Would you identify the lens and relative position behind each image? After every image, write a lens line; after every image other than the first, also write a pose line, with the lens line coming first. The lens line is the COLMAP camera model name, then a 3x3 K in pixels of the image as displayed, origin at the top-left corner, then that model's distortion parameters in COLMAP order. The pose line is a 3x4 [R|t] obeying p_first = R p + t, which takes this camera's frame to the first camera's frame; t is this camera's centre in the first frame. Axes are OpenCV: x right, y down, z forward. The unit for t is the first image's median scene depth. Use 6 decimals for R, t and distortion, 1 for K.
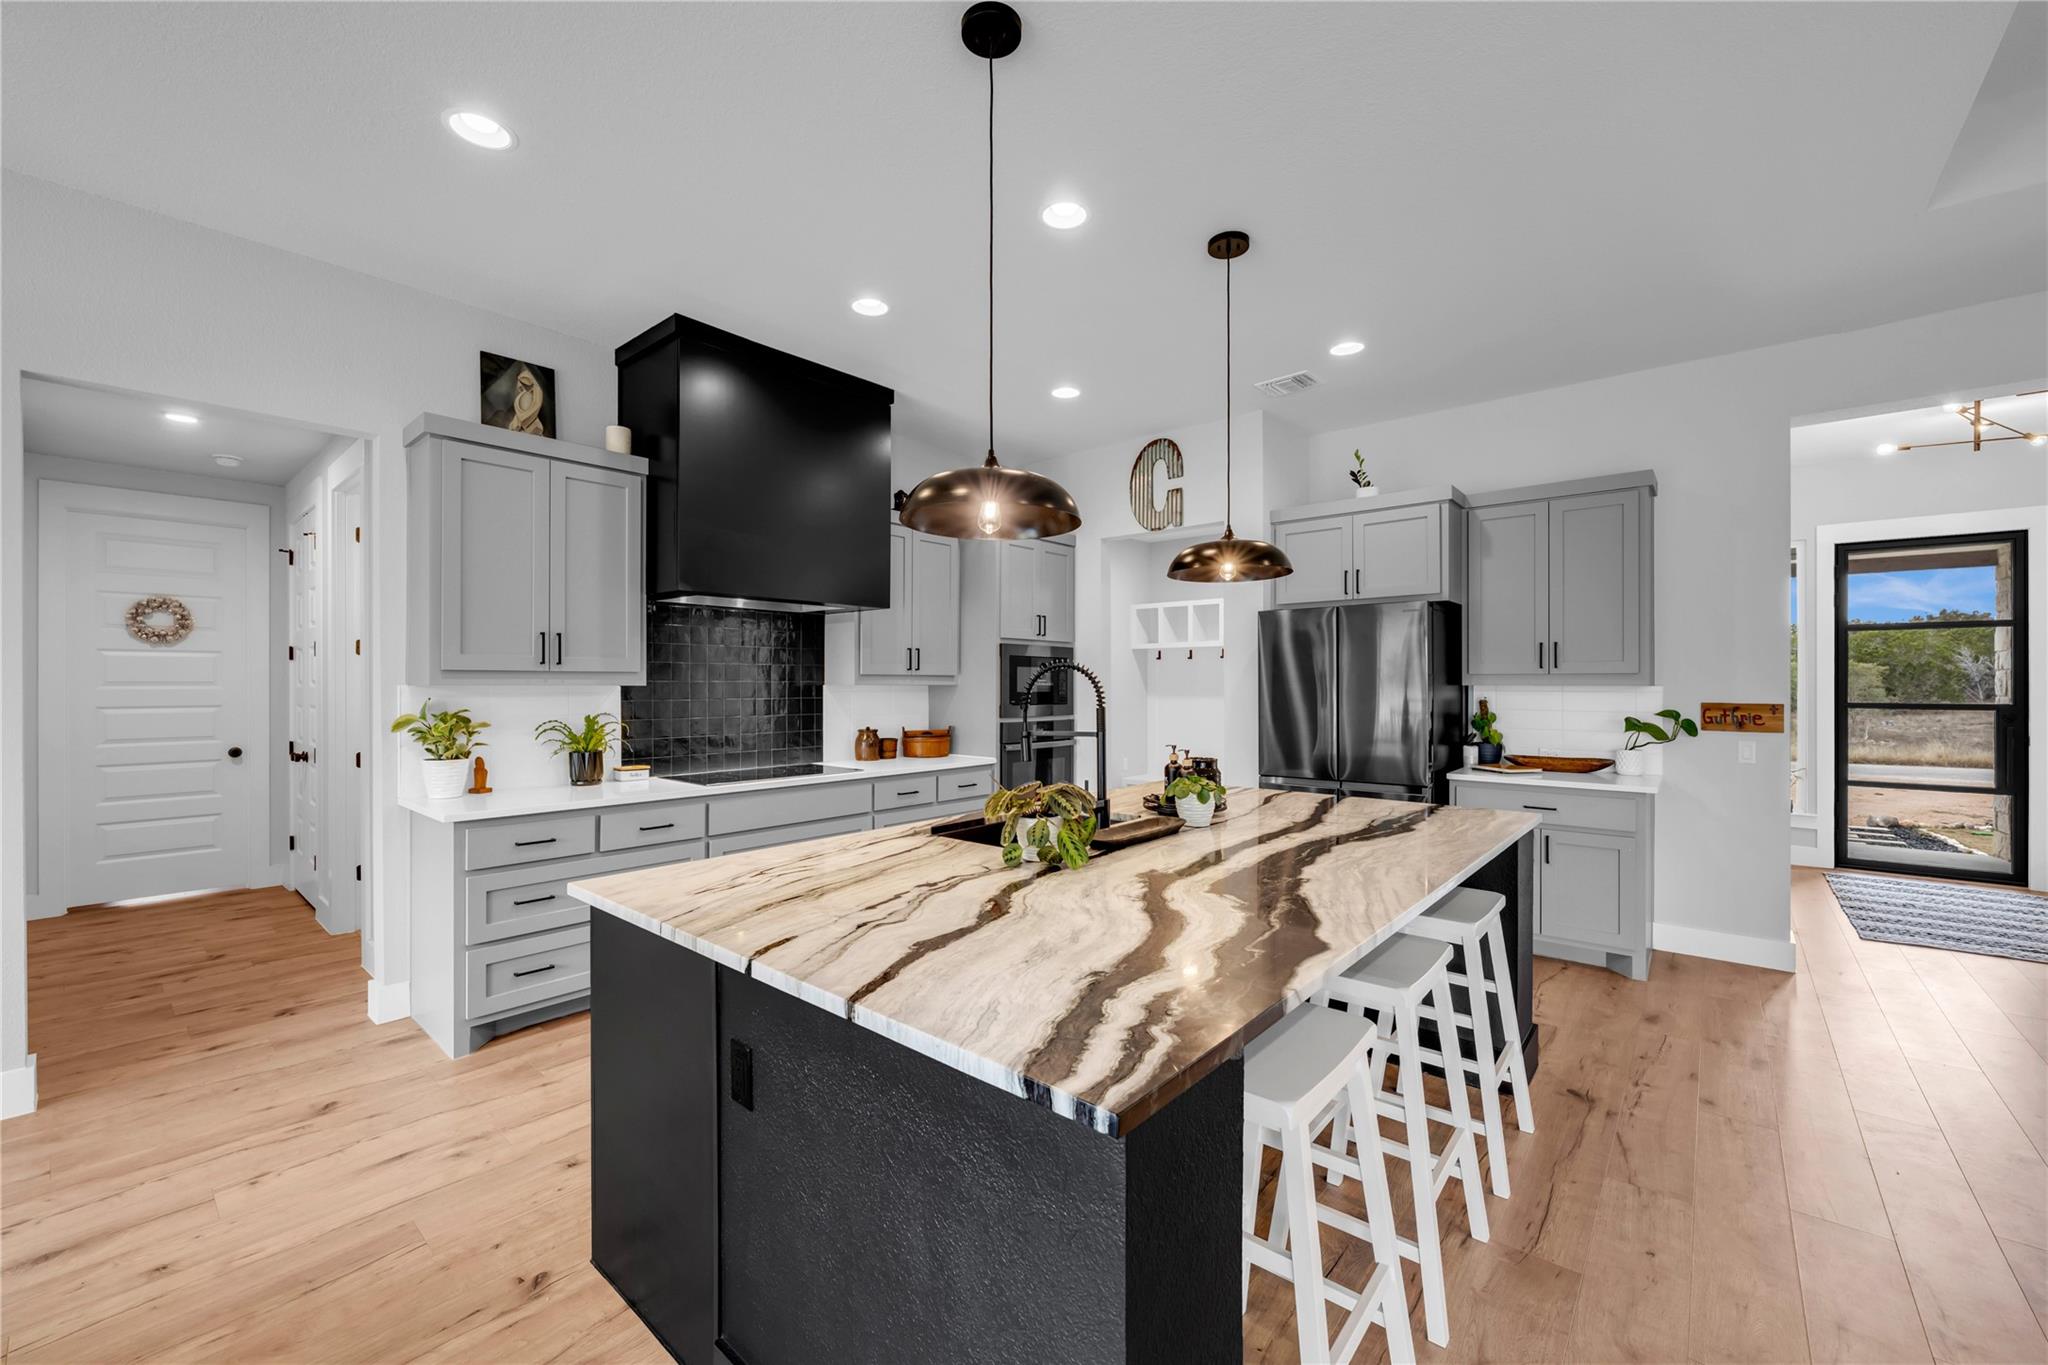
lens RADIAL K [[811.7, 0, 1021.9], [0, 811.7, 683.0], [0, 0, 1]] dist [-0.005607, -0.000244]
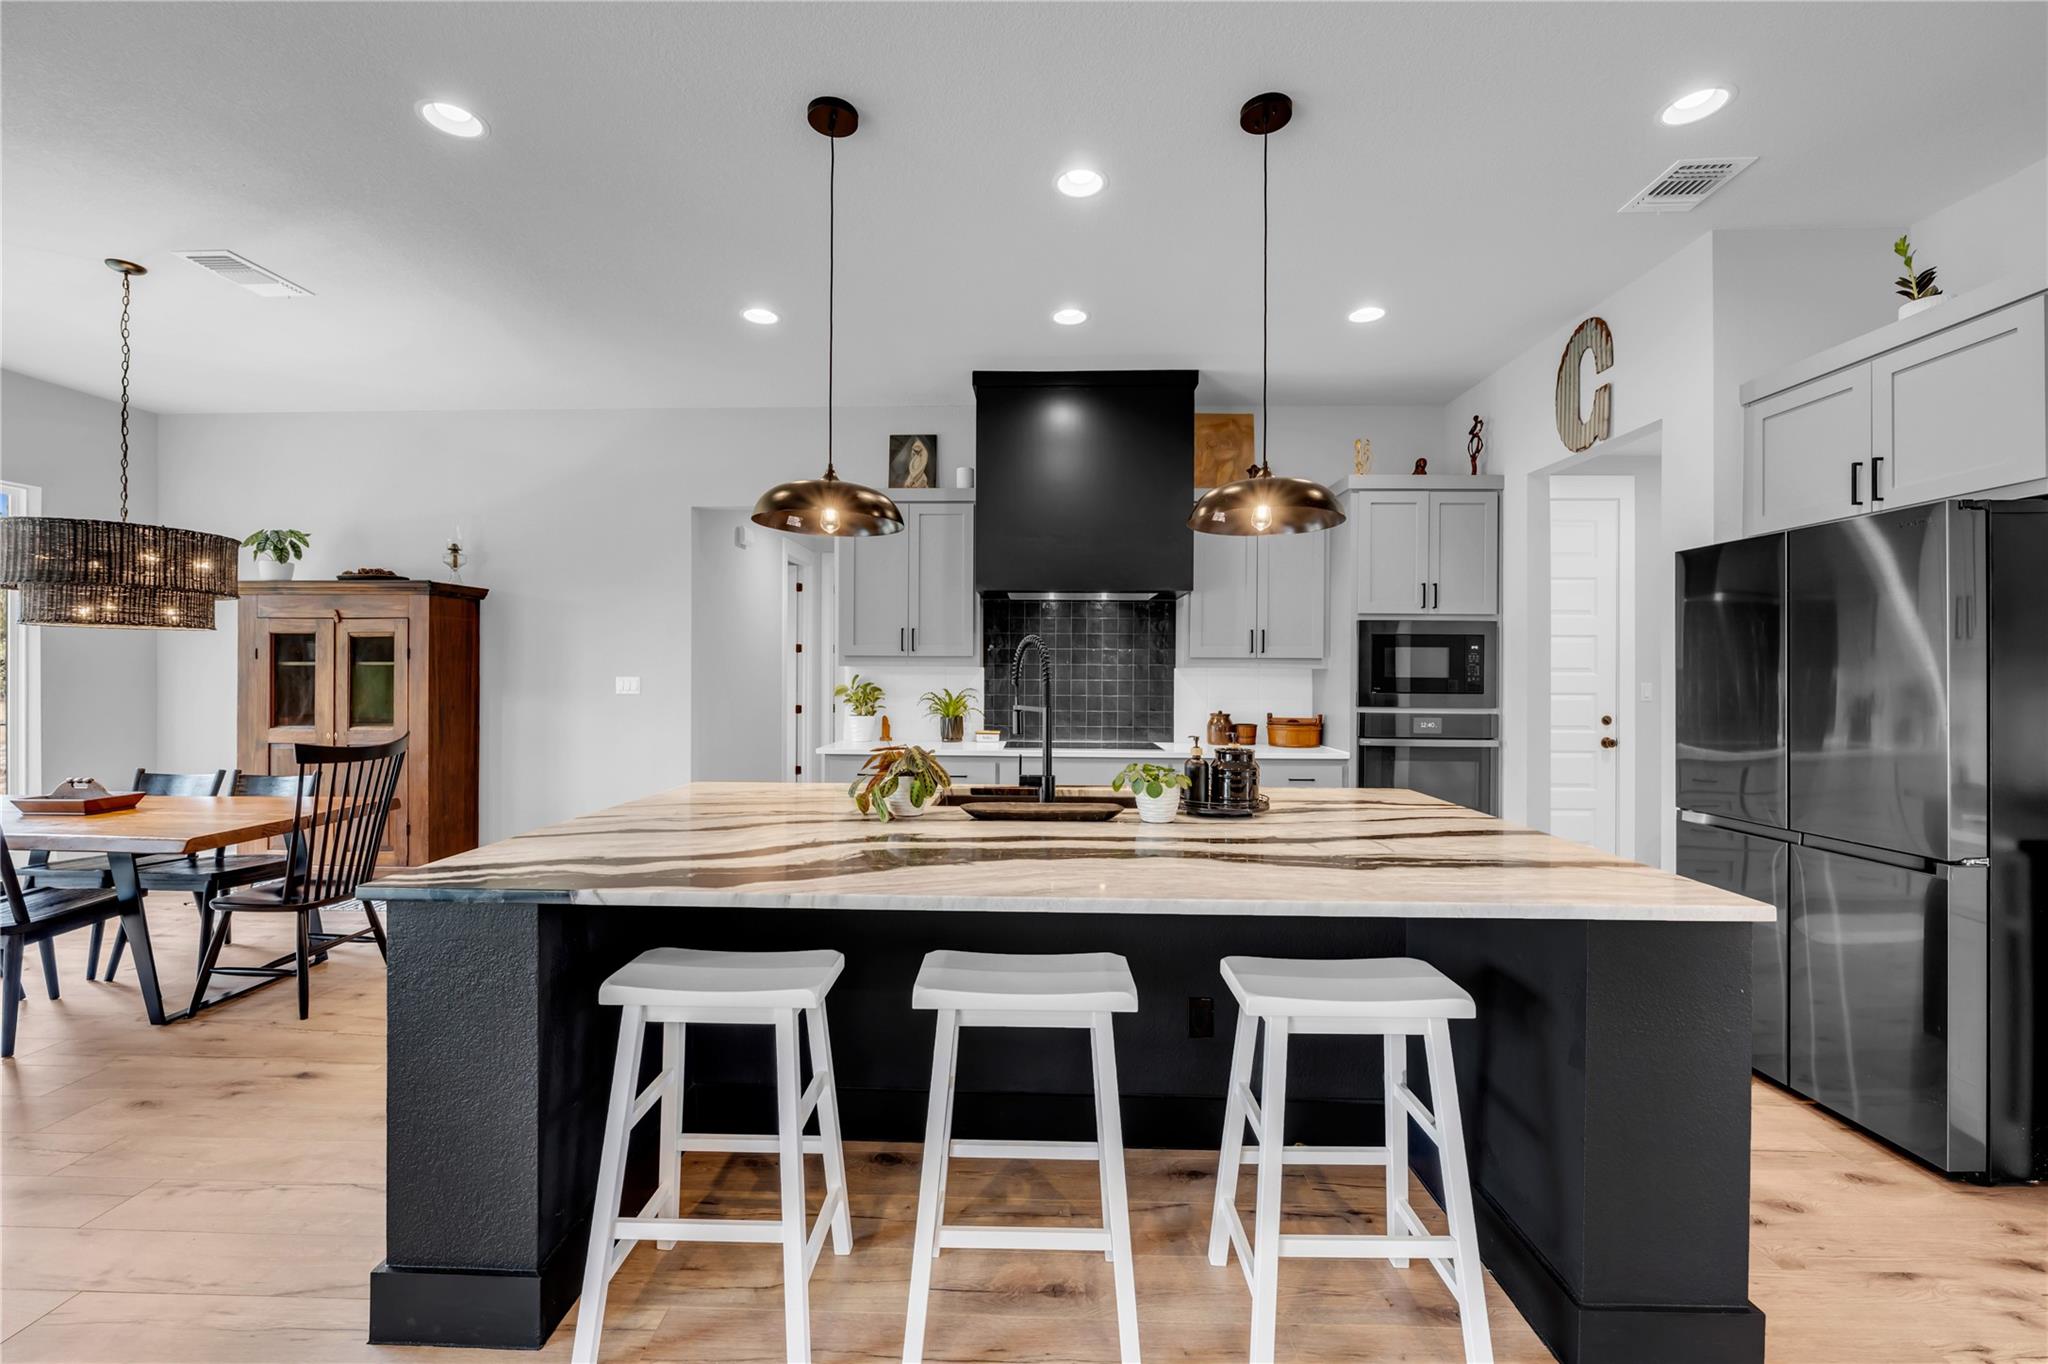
lens RADIAL K [[822.5, 0, 1018.2], [0, 822.5, 672.9], [0, 0, 1]] dist [-0.006066, 0.000217]
pose [[0.631137, 0.003585, -0.775663, 0.482630], [-0.005495, 0.999985, 0.000150, 0.010046], [0.775652, 0.004168, 0.631147, 0.196455]]
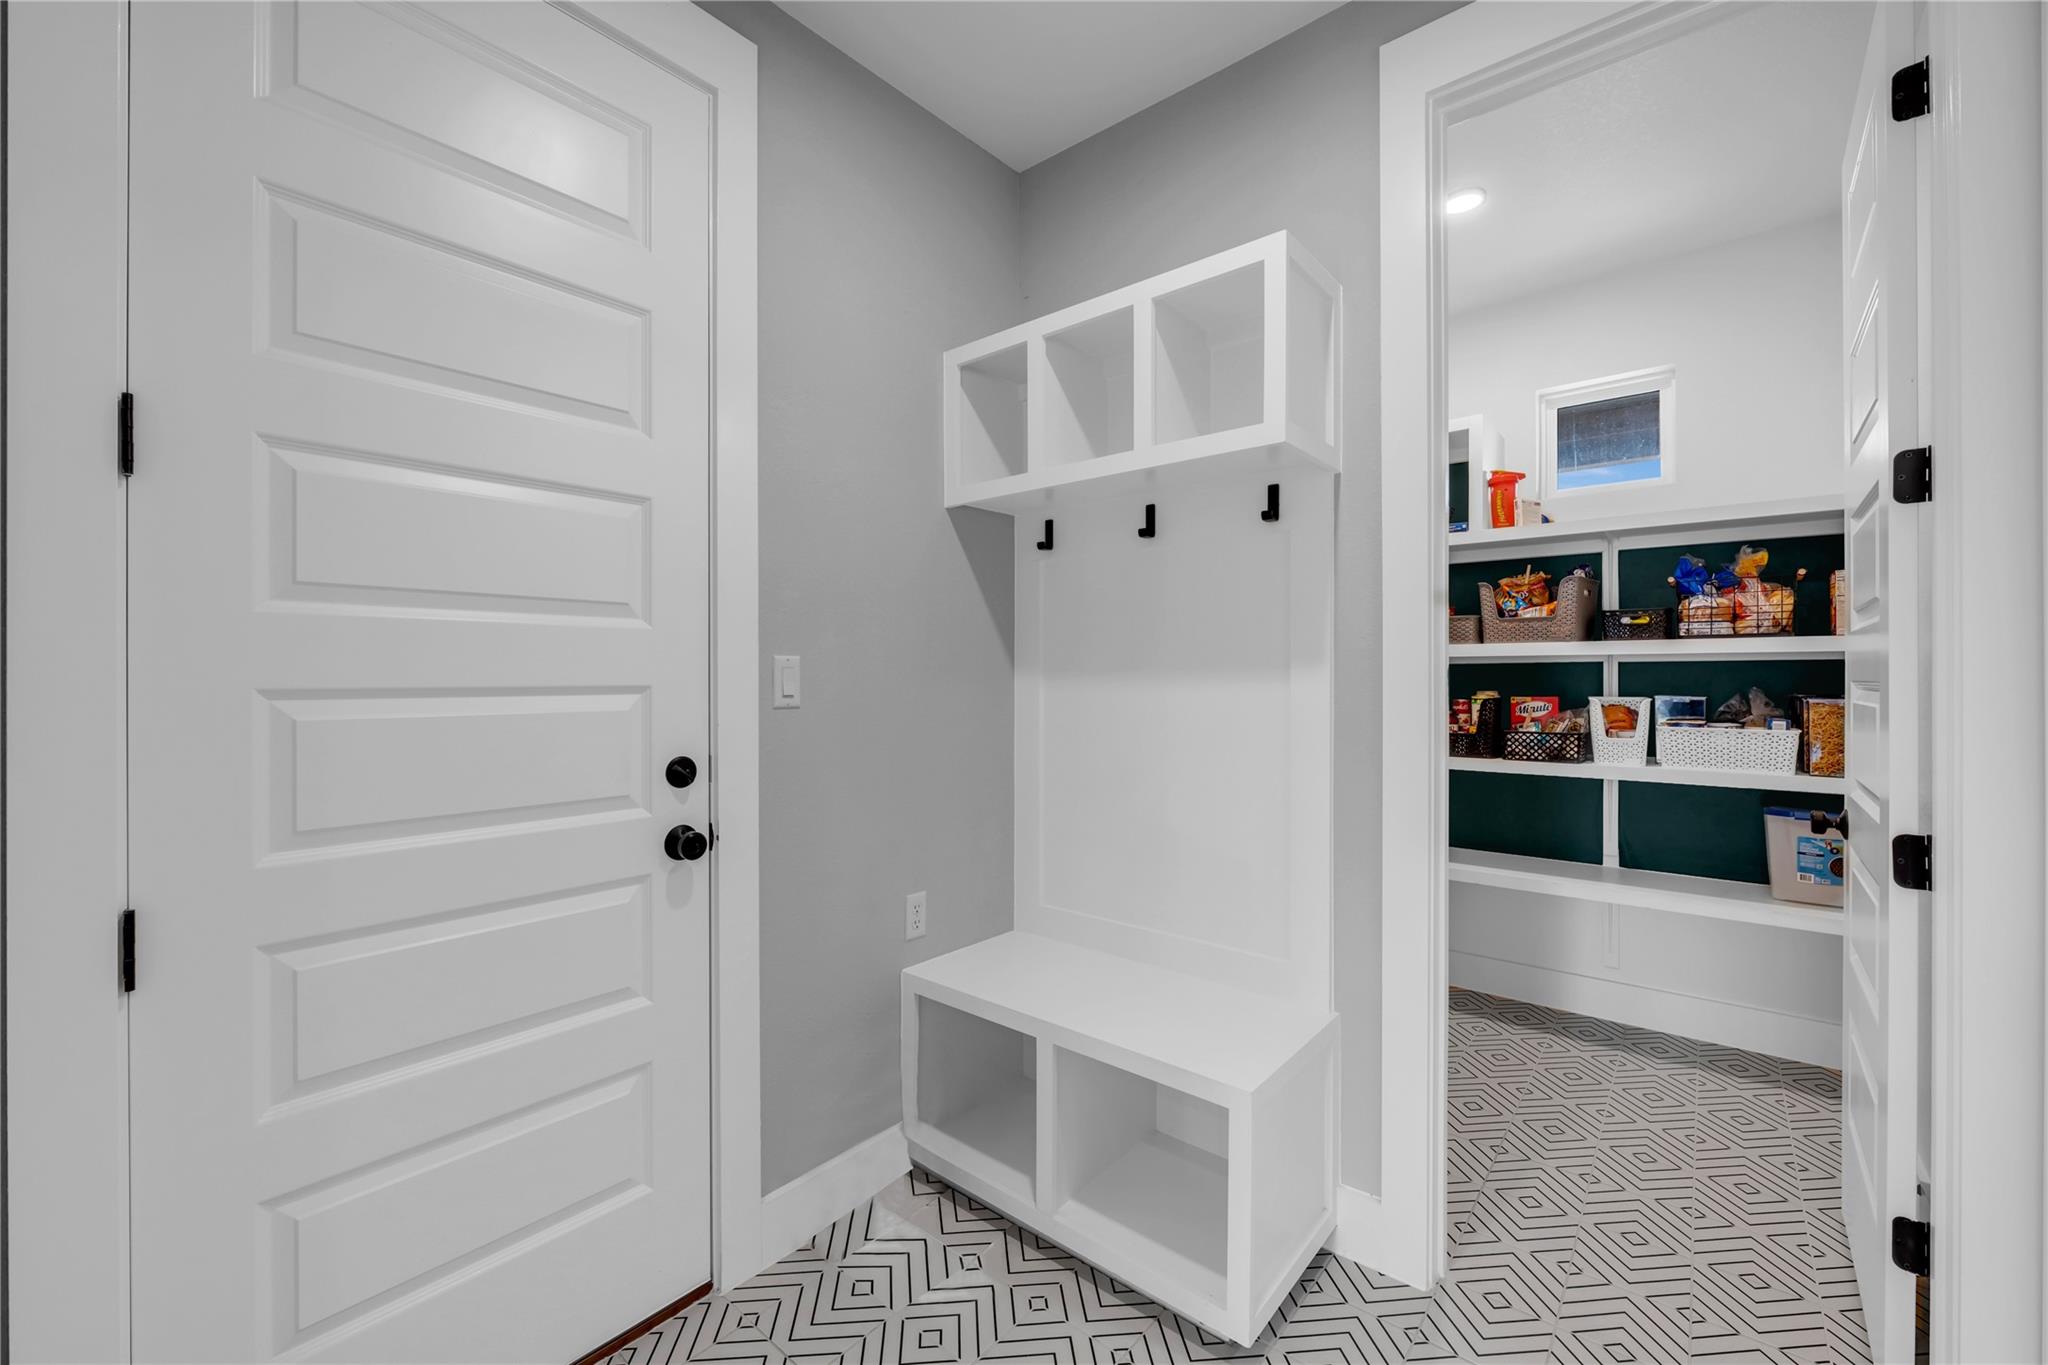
lens RADIAL K [[820.5, 0, 1019.9], [0, 820.5, 684.8], [0, 0, 1]] dist [-0.005745, -0.000258]
pose [[0.999992, 0.000007, 0.004049, 0.265324], [-0.000020, 0.999995, 0.003181, 0.031900], [-0.004049, -0.003181, 0.999987, 1.178173]]
